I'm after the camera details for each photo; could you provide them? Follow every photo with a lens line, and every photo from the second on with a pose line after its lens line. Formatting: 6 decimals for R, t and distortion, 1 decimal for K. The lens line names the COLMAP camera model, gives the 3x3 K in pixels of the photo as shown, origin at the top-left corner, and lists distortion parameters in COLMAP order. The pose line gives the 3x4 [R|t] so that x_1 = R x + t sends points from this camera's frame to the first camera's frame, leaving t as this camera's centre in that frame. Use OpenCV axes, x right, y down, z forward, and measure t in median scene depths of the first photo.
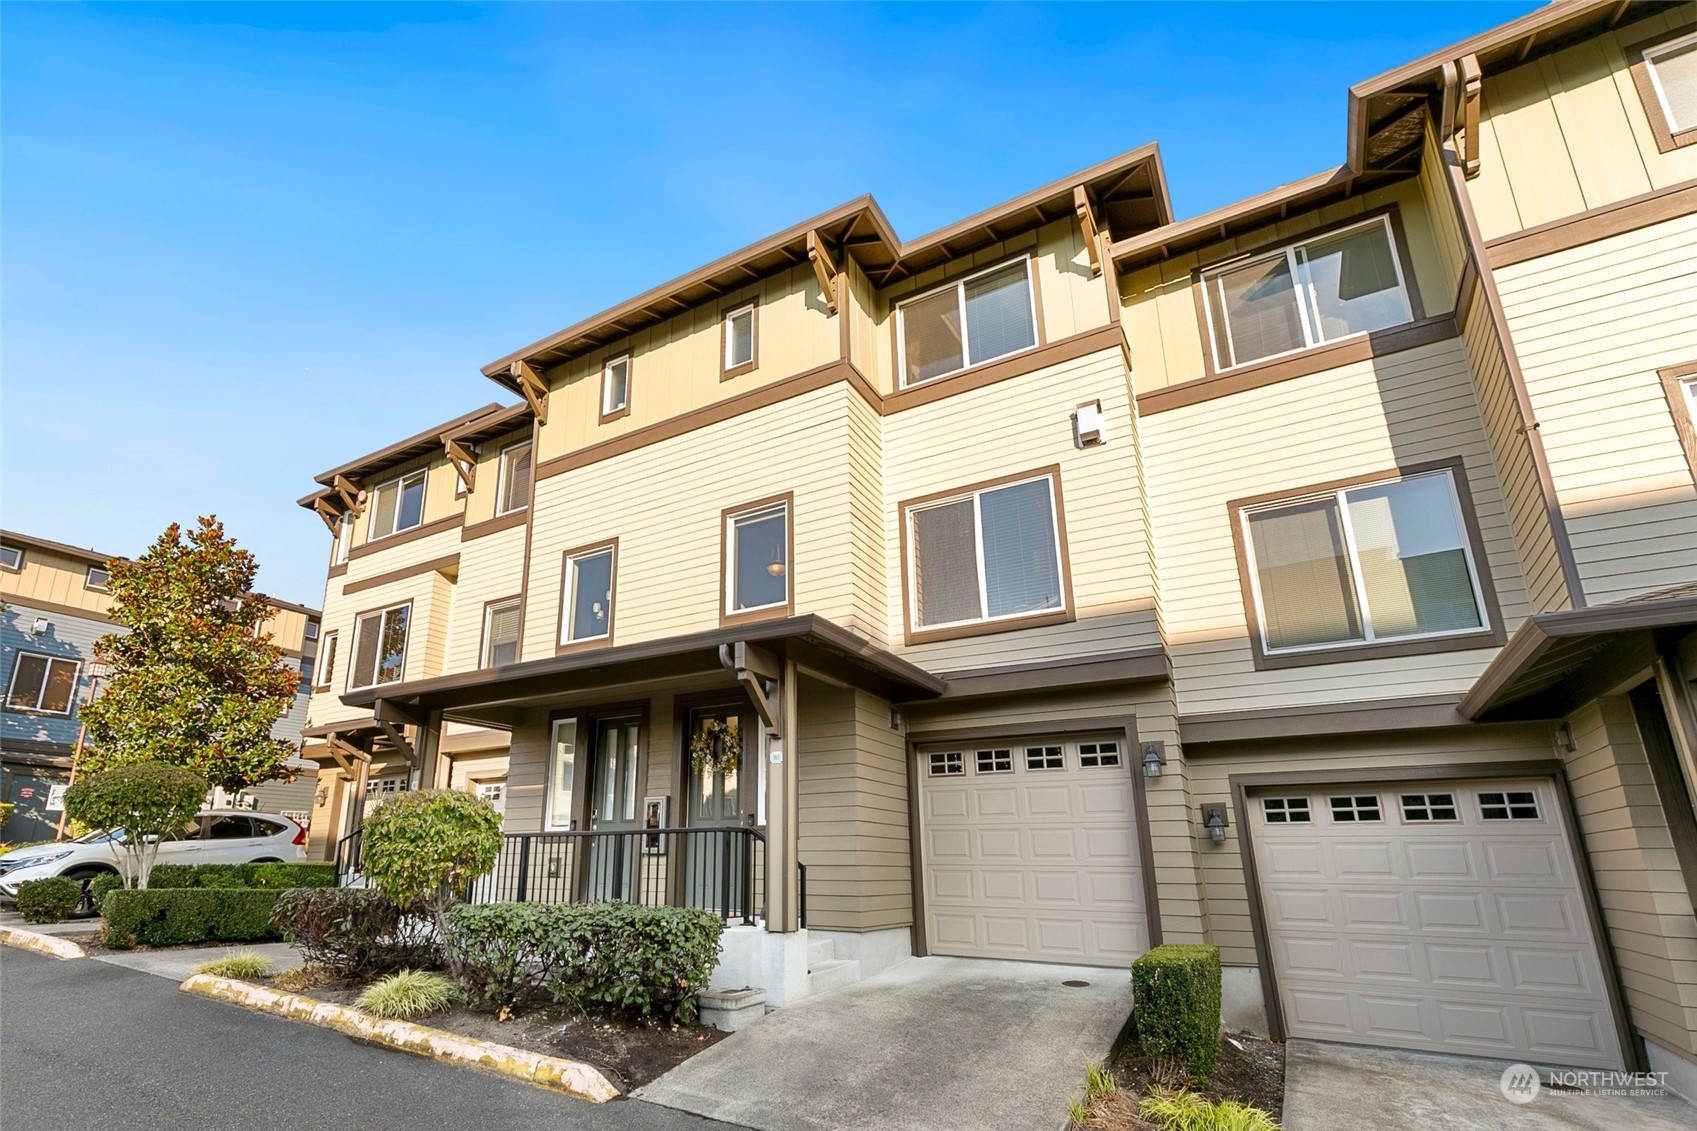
lens RADIAL K [[776.9, 0, 839.2], [0, 776.9, 593.5], [0, 0, 1]] dist [0.008382, 0.000155]
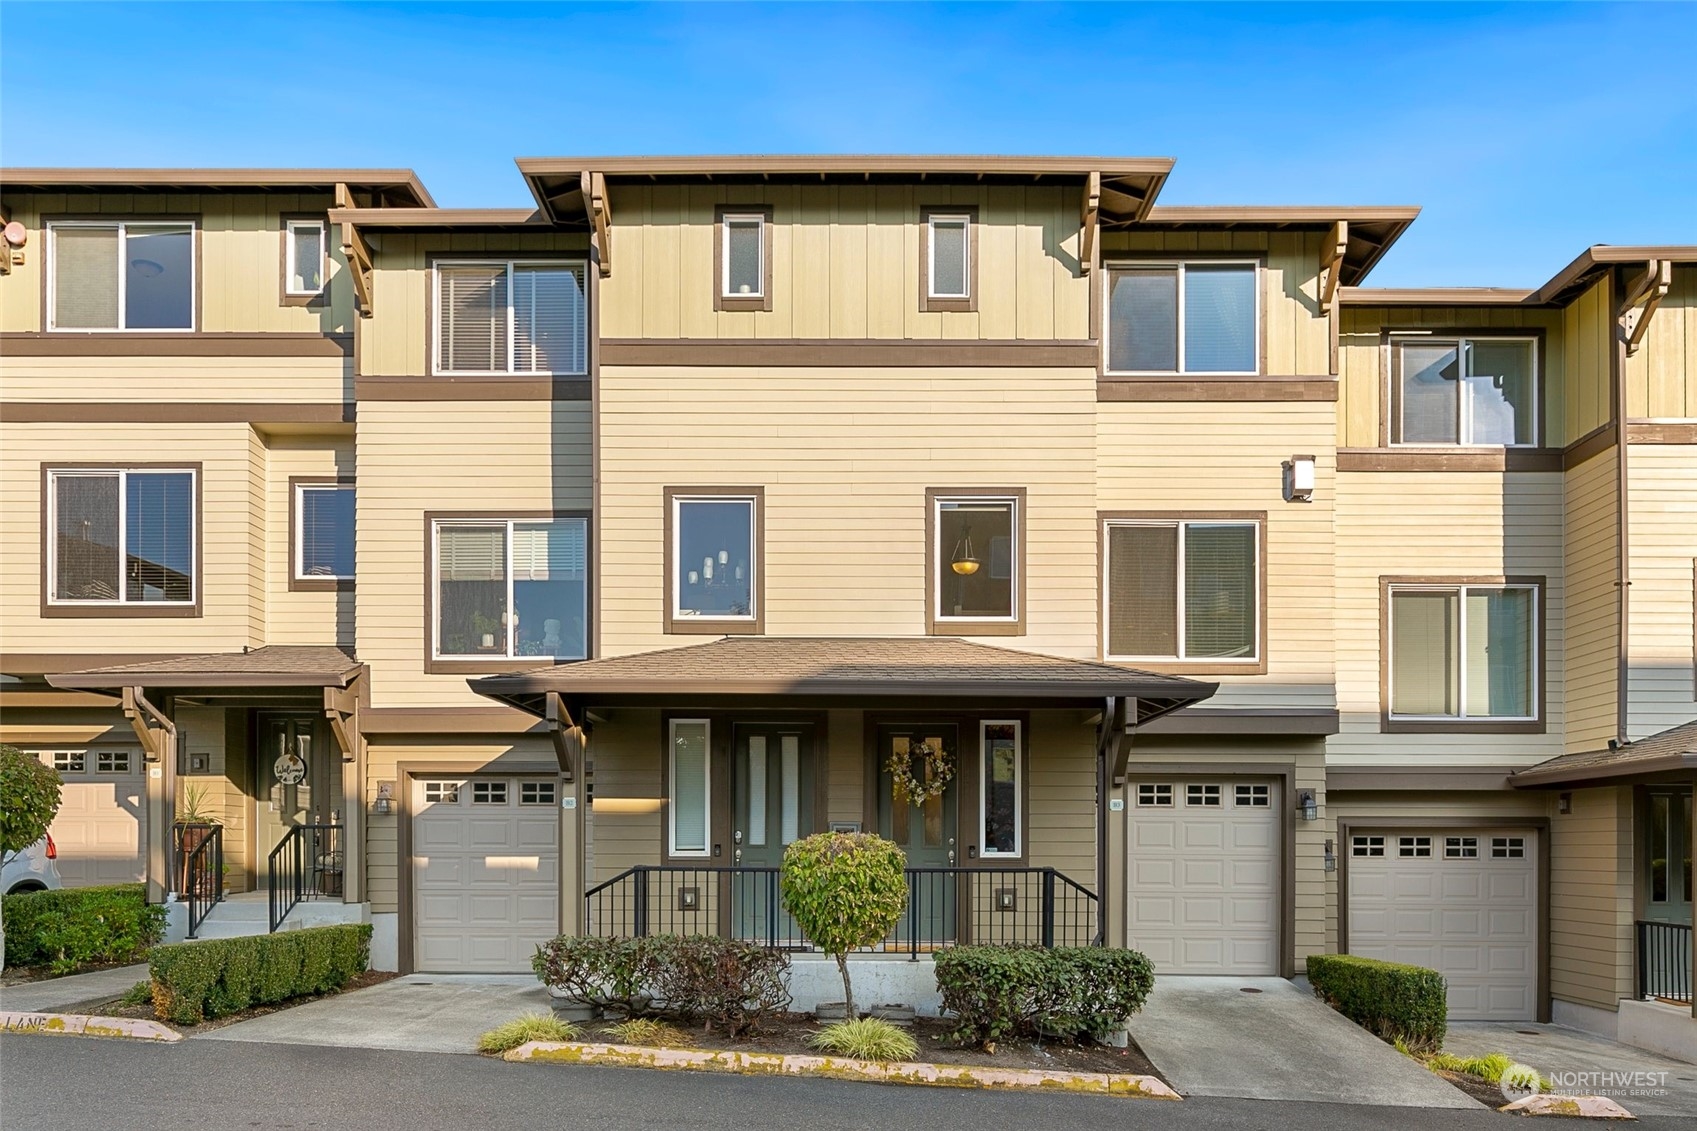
lens RADIAL K [[1203.2, 0, 849.4], [0, 1203.2, 730.6], [0, 0, 1]] dist [0.002303, 0.003148]
pose [[0.856343, 0.051011, 0.513882, -0.956388], [-0.175424, 0.964669, 0.196571, -0.105708], [-0.485699, -0.258479, 0.835036, -0.101150]]
